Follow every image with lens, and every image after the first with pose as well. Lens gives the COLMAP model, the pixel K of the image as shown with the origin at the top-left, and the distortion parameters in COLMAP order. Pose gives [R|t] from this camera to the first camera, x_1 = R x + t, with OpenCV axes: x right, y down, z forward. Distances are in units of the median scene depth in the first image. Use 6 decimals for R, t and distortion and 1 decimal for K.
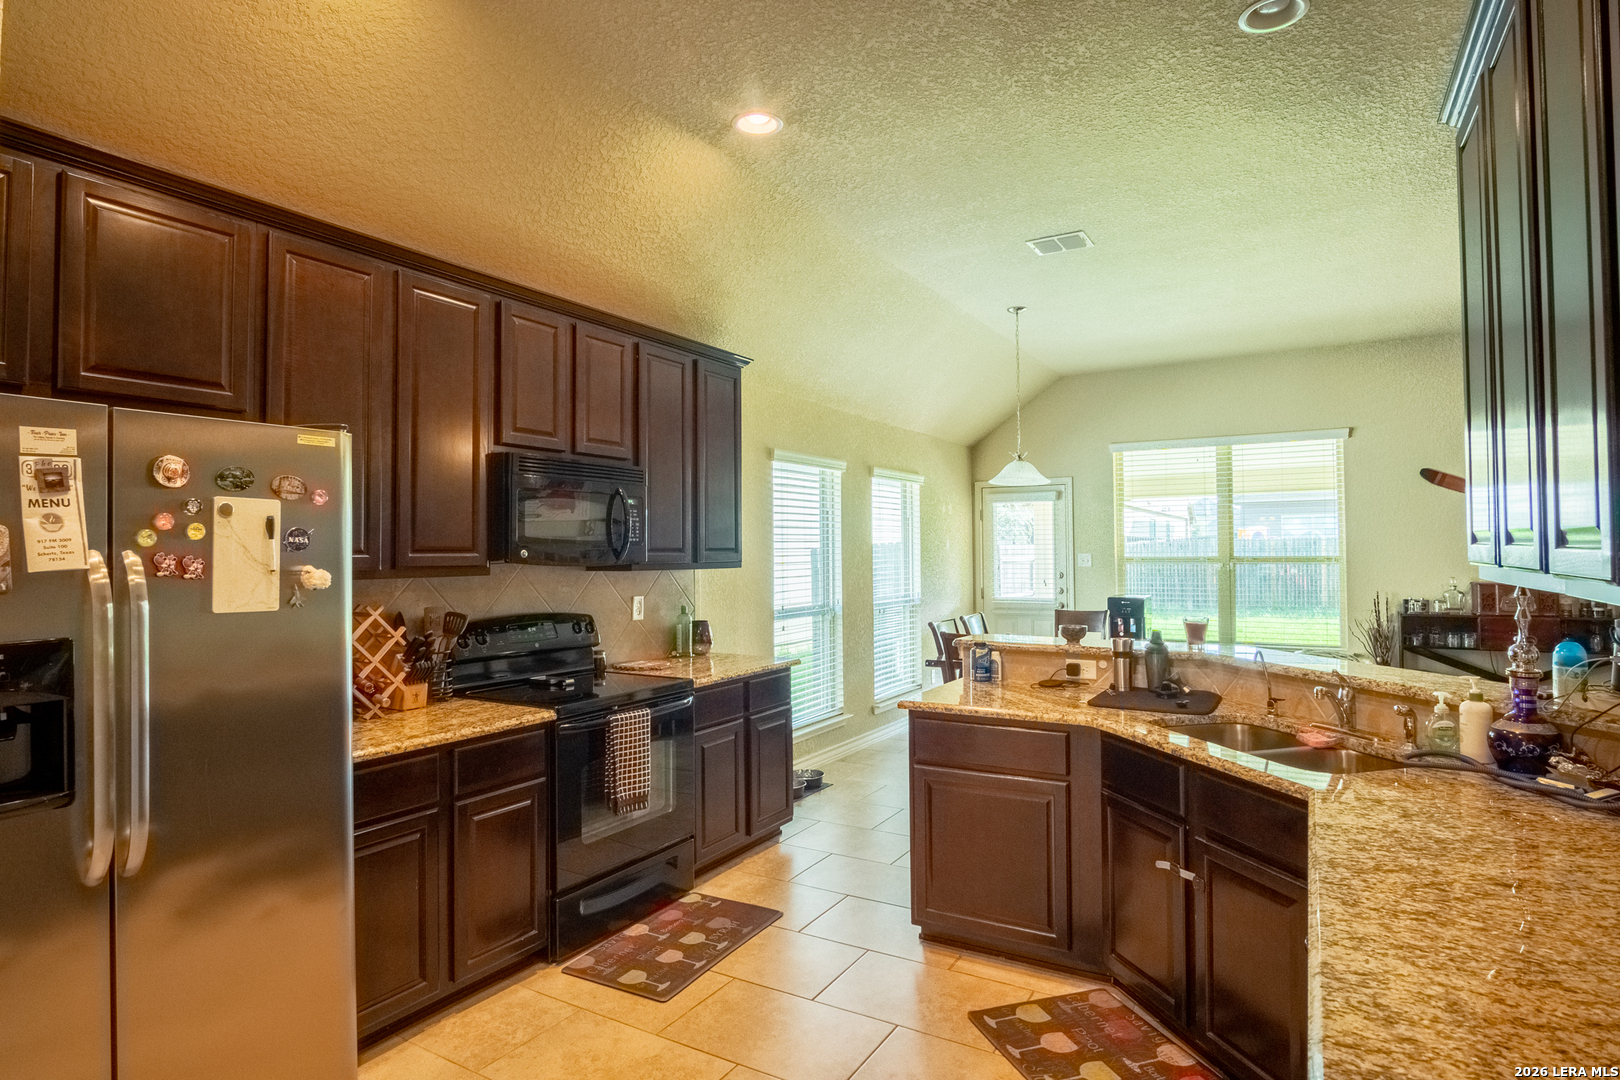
lens RADIAL K [[870.8, 0, 818.4], [0, 870.8, 523.3], [0, 0, 1]] dist [-0.024359, 0.001141]
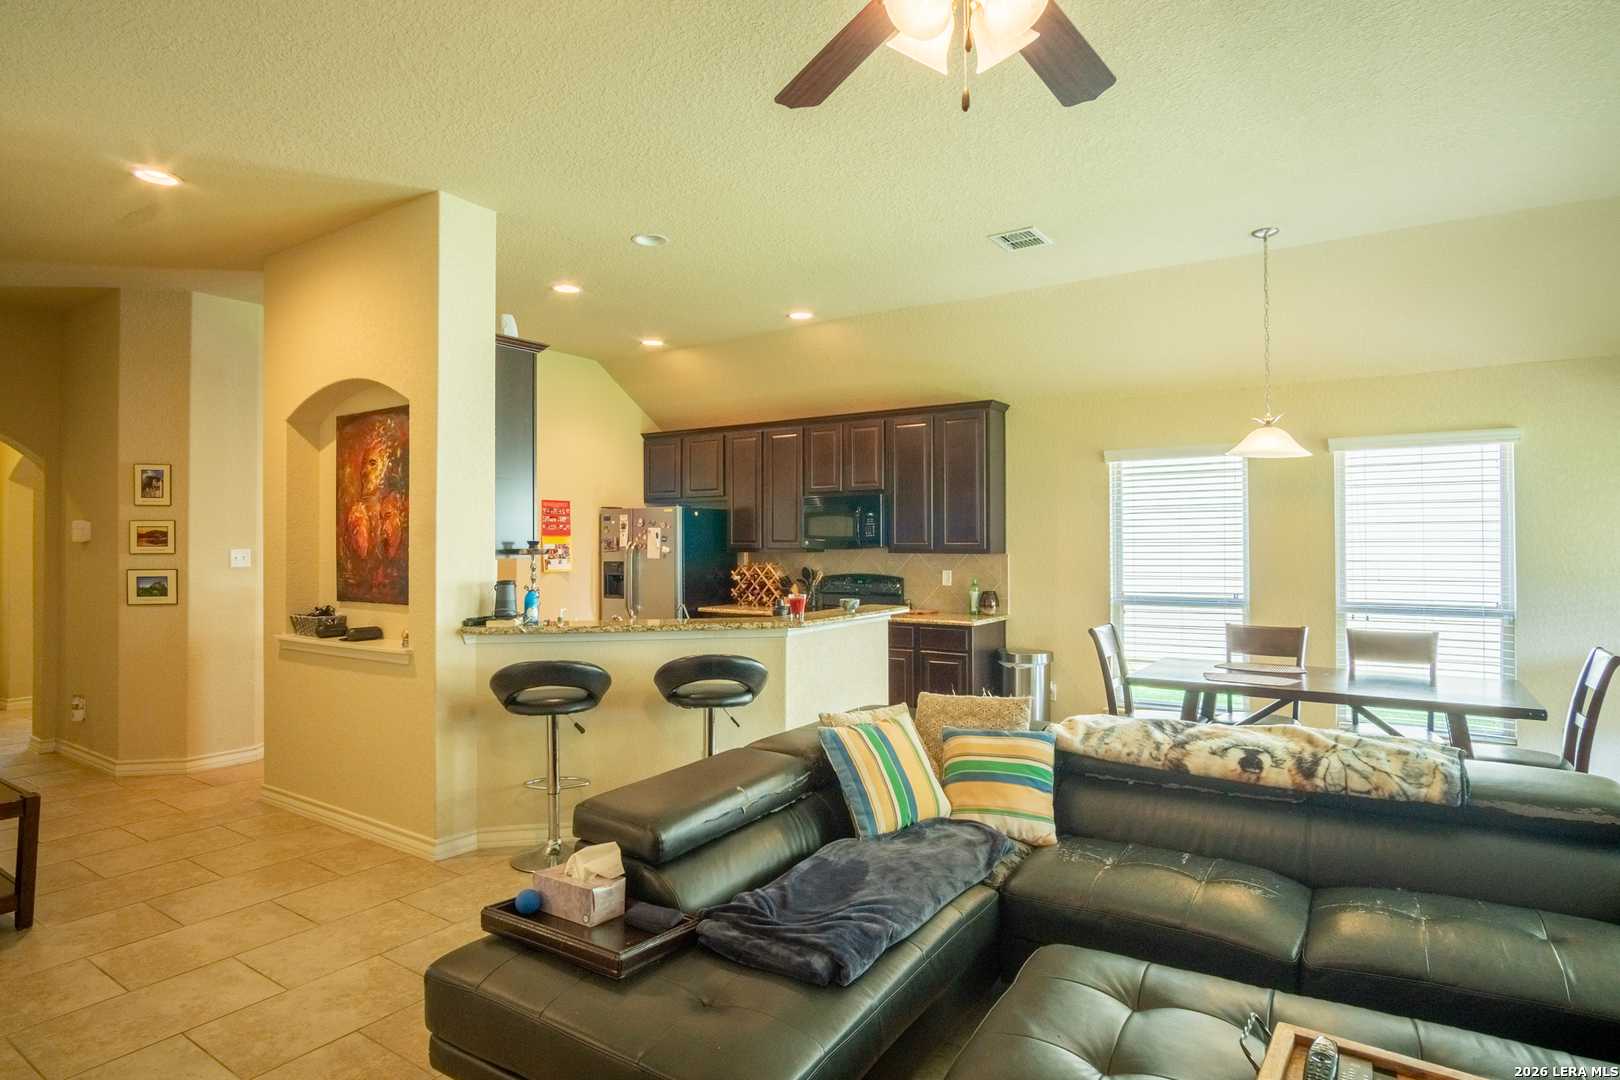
lens RADIAL K [[870.8, 0, 804.4], [0, 870.8, 541.1], [0, 0, 1]] dist [-0.024359, 0.001141]
pose [[-0.059865, 0.005166, -0.998193, 0.859735], [0.035048, 0.999381, 0.003070, 0.010910], [0.997591, -0.034801, -0.060009, 0.525978]]
